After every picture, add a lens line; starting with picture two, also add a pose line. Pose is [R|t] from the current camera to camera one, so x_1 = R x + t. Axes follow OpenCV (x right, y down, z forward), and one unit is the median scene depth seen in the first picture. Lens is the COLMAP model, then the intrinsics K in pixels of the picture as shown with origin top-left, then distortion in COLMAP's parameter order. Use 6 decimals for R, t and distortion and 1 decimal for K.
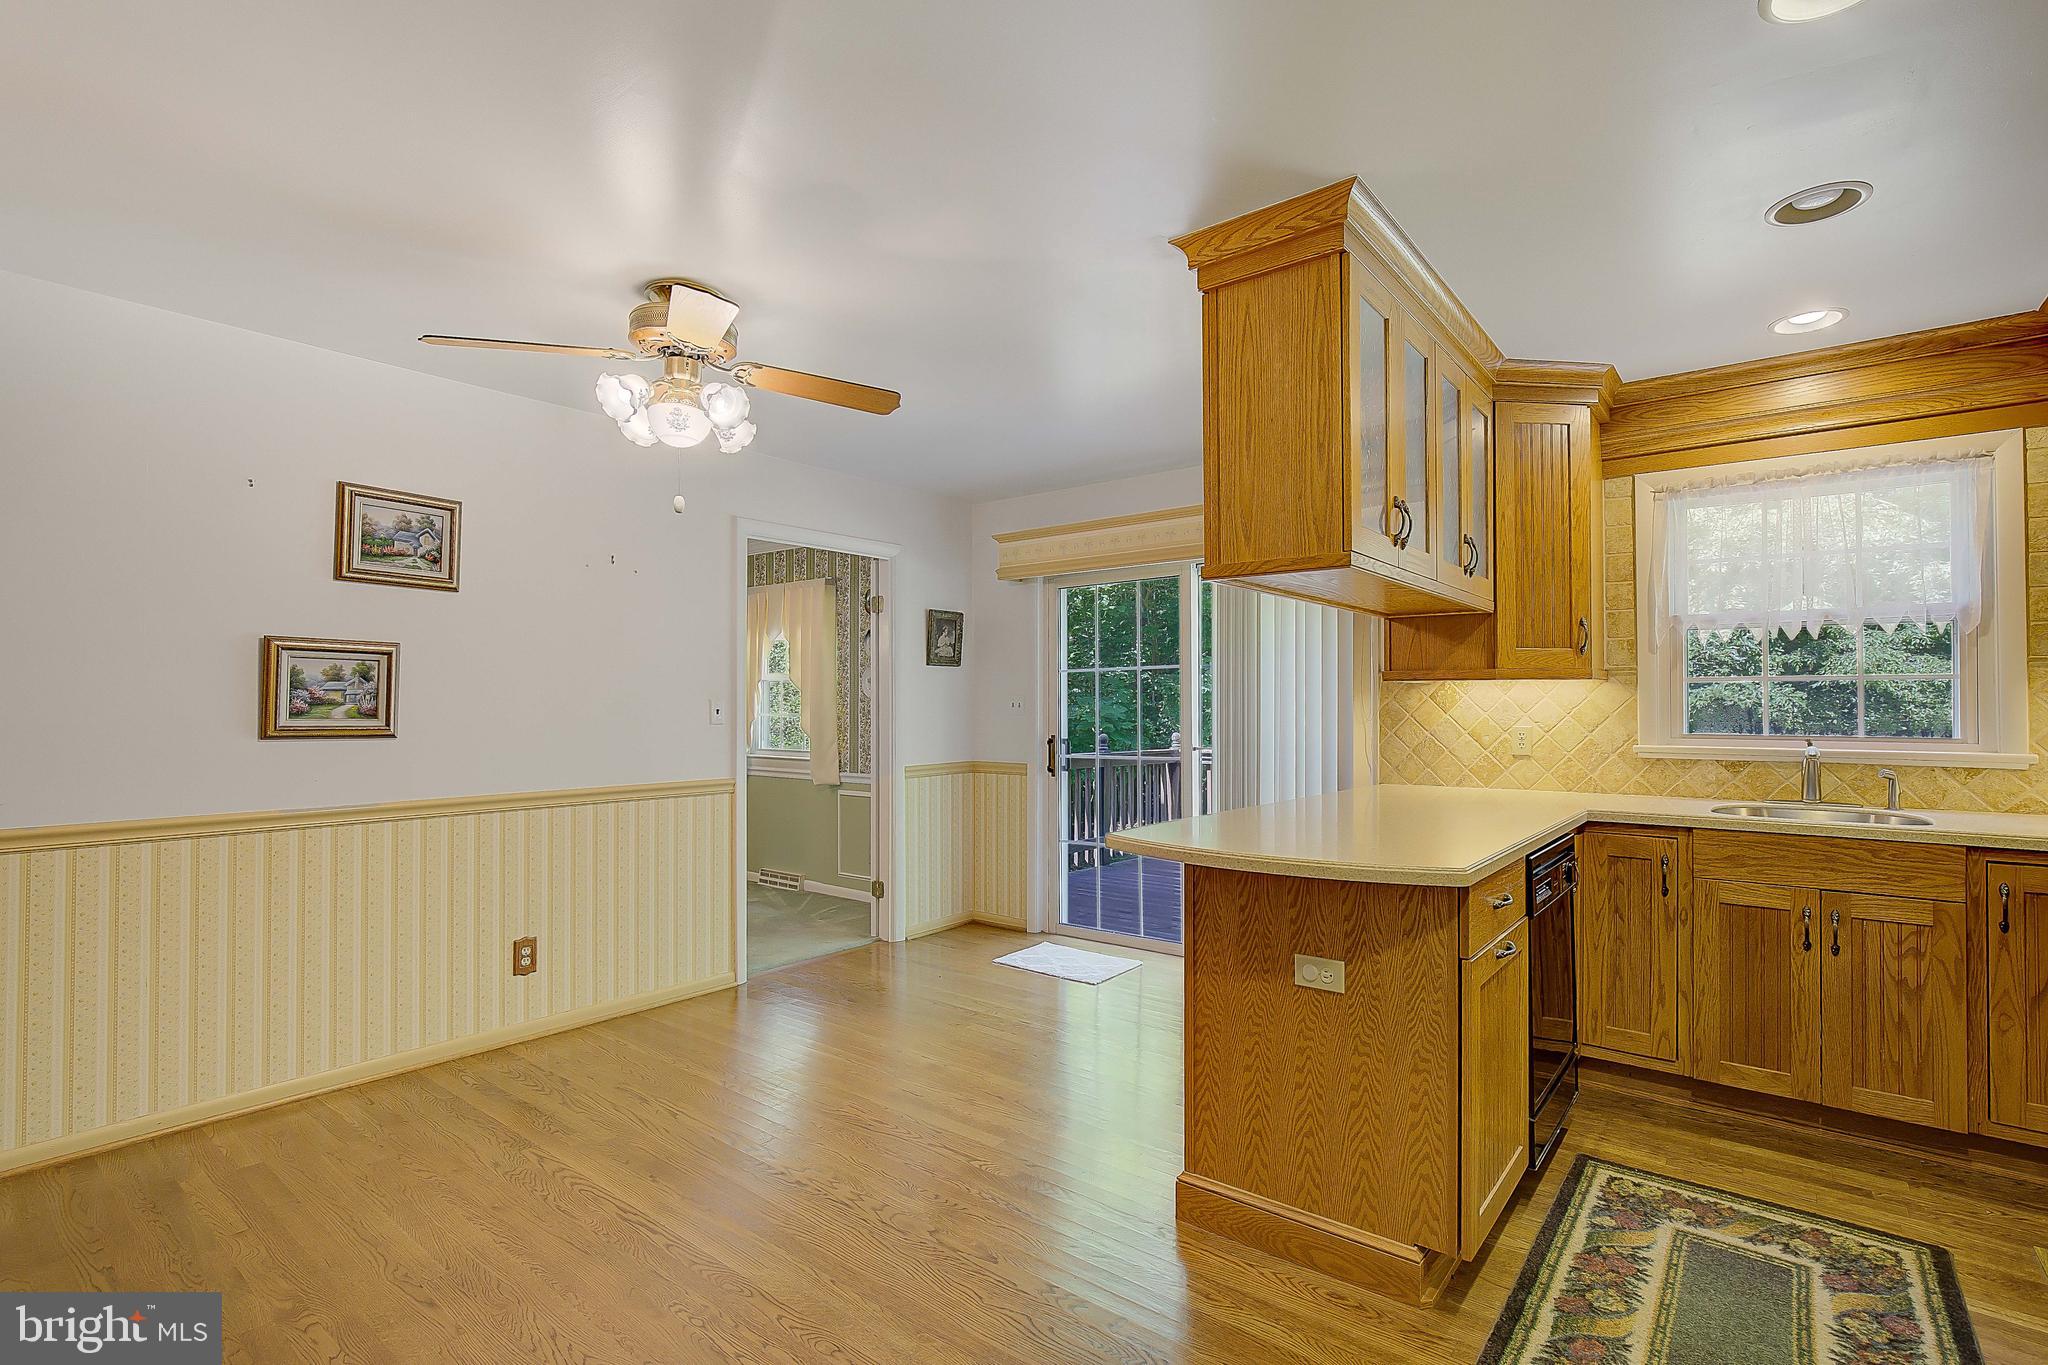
lens RADIAL K [[954.6, 0, 1091.8], [0, 954.6, 688.4], [0, 0, 1]] dist [-0.017968, 0.007658]
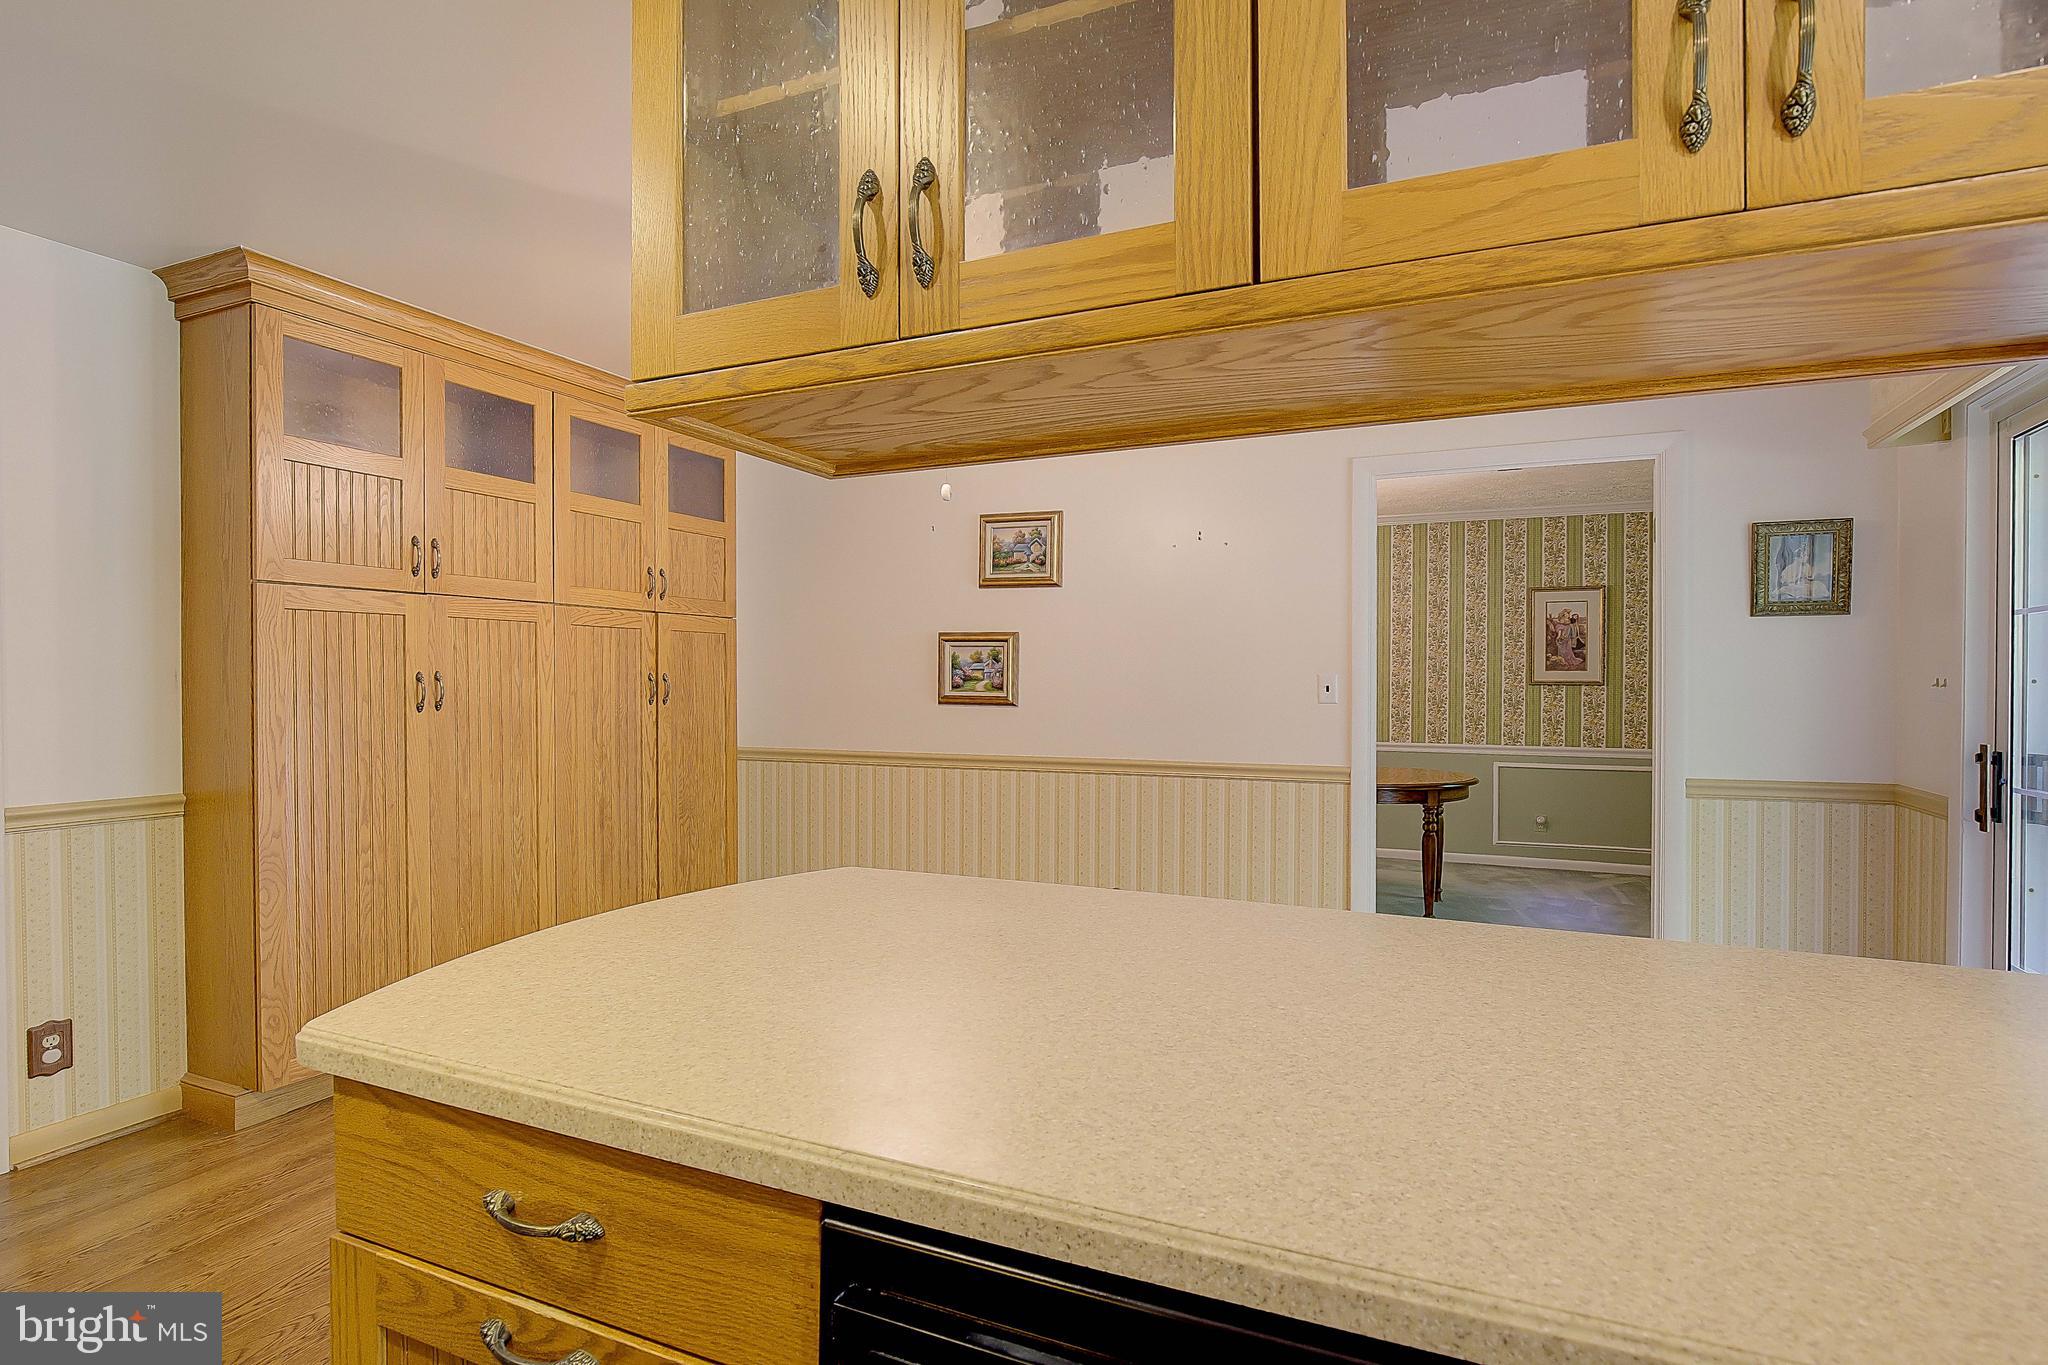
lens RADIAL K [[954.6, 0, 923.4], [0, 954.6, 686.5], [0, 0, 1]] dist [-0.017968, 0.007658]
pose [[0.218327, 0.006820, -0.975852, 0.506263], [0.015066, 0.999833, 0.010359, 0.010222], [0.975759, -0.016964, 0.218187, 0.604313]]
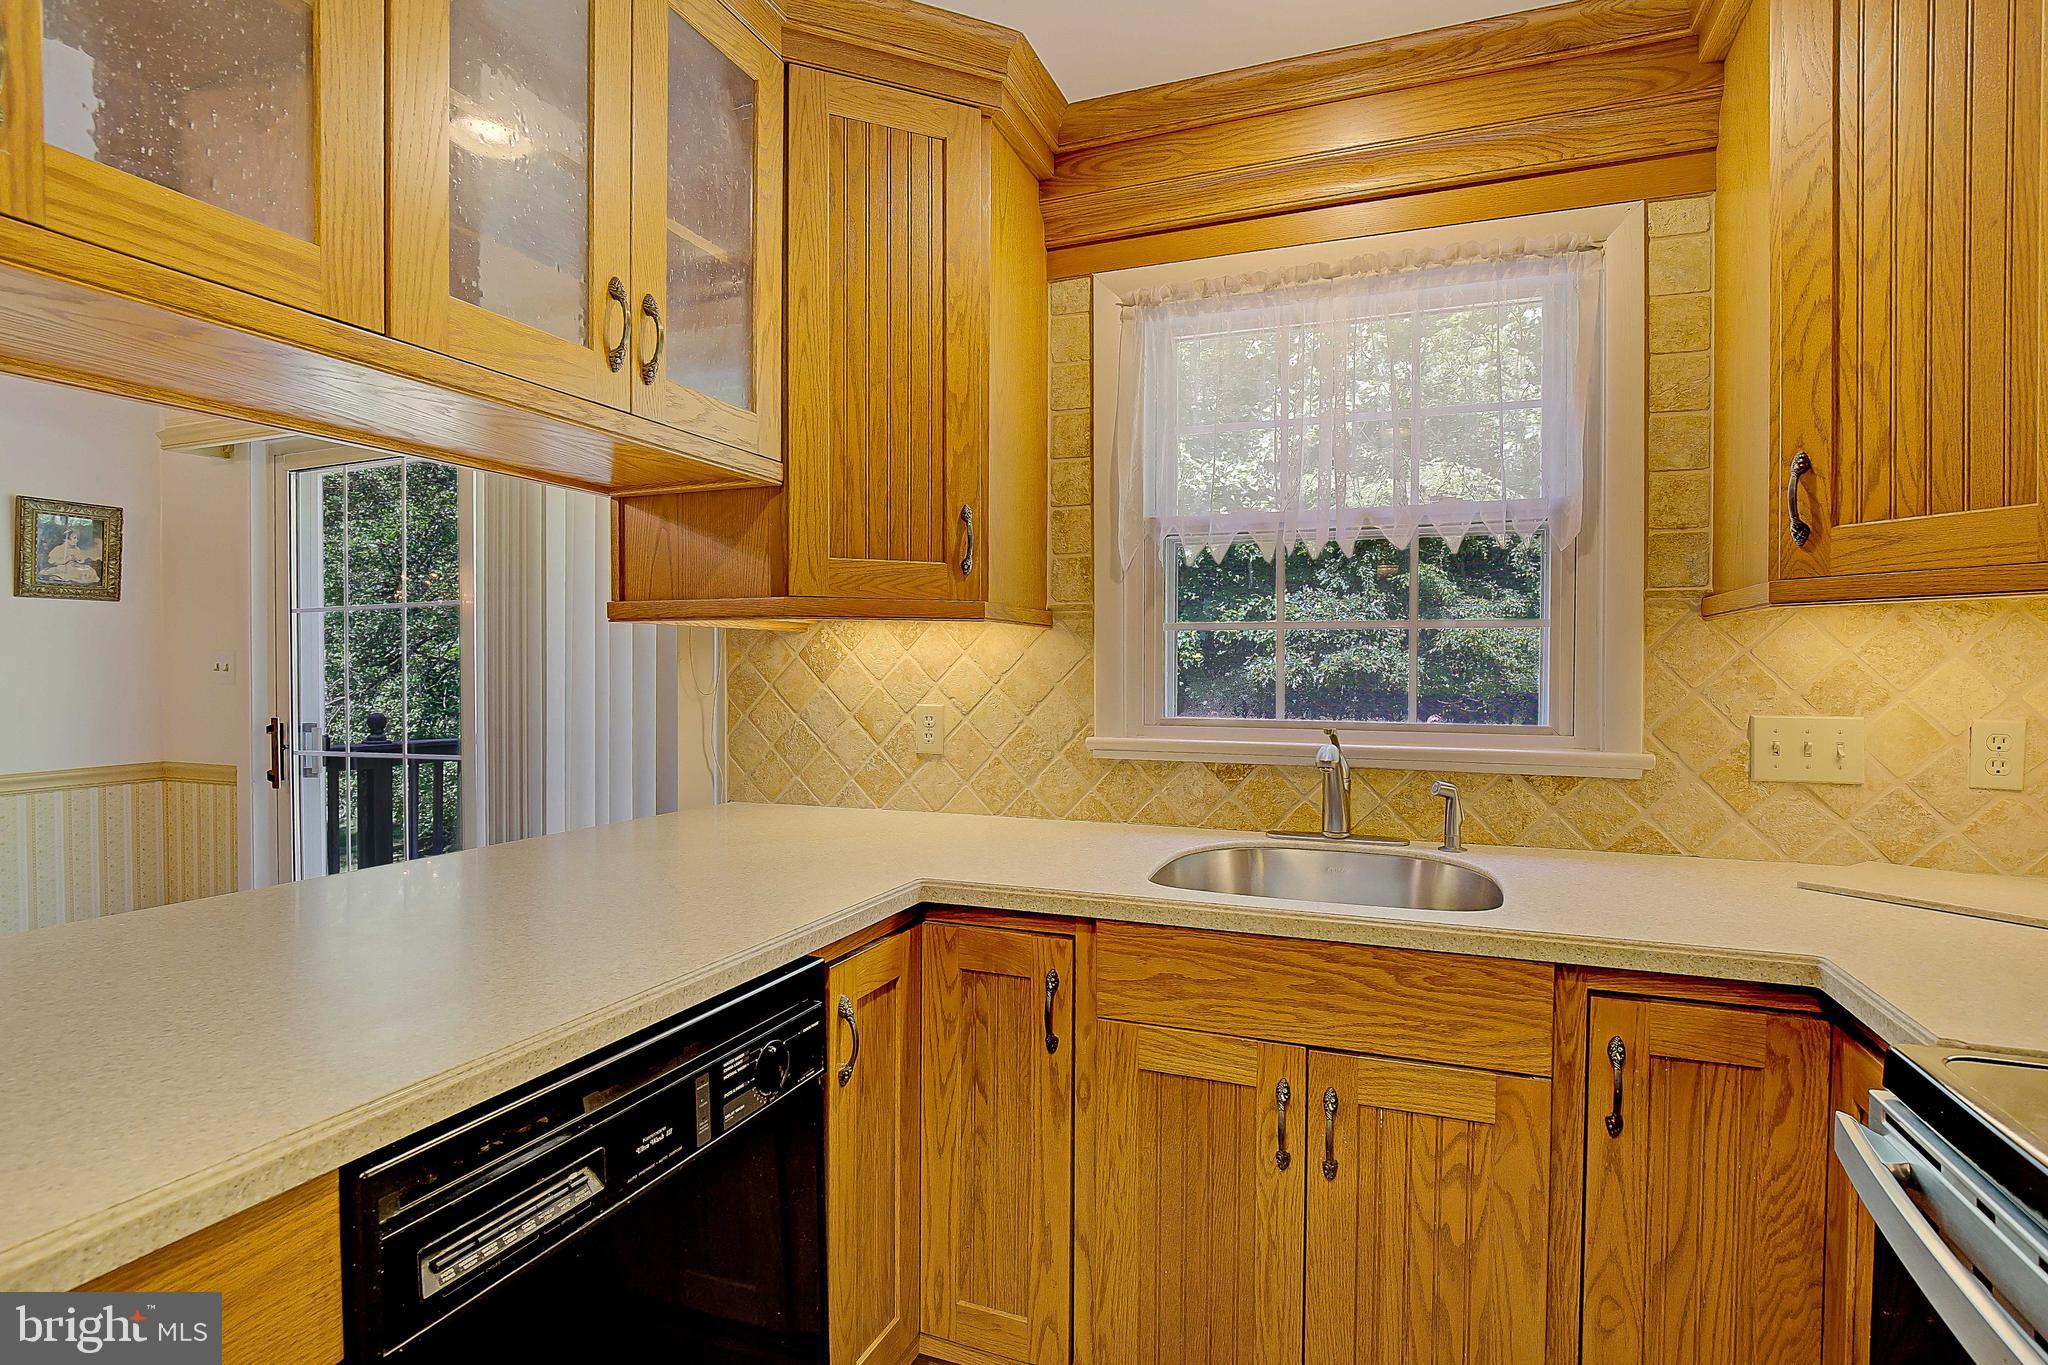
lens RADIAL K [[954.6, 0, 1074.7], [0, 954.6, 679.2], [0, 0, 1]] dist [-0.017968, 0.007658]
pose [[0.960211, -0.000727, 0.279273, 0.456993], [-0.007121, 0.999608, 0.027084, 0.008831], [-0.279183, -0.027995, 0.959830, 0.500518]]
